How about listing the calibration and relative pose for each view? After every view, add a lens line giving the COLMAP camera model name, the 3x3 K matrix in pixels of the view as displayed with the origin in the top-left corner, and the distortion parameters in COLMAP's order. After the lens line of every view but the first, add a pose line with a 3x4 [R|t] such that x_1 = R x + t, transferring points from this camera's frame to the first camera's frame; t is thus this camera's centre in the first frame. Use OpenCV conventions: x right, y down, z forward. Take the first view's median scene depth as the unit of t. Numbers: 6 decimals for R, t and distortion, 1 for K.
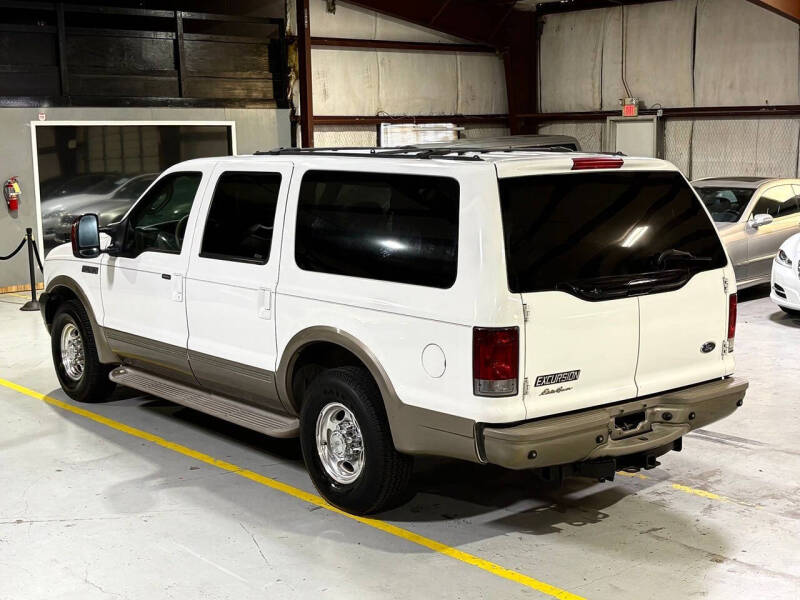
lens RADIAL K [[1121.5, 0, 400.0], [0, 1121.5, 300.0], [0, 0, 1]] dist [0.196914, -0.678618]
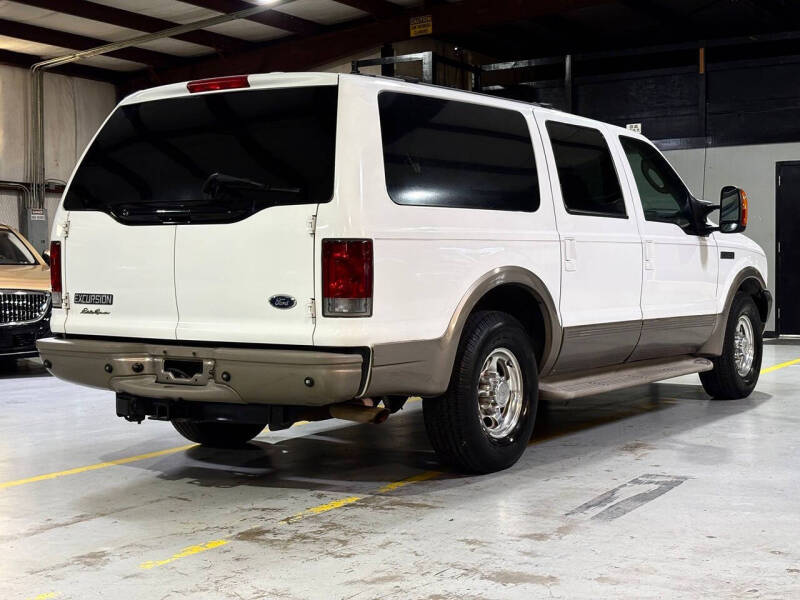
lens RADIAL K [[1201.1, 0, 411.4], [0, 1201.1, 311.0], [0, 0, 1]] dist [0.225480, -0.925303]
pose [[0.284084, 0.052246, -0.957375, 1.012831], [-0.131919, 0.991148, 0.014944, 0.021584], [0.949681, 0.122051, 0.288462, 0.776807]]
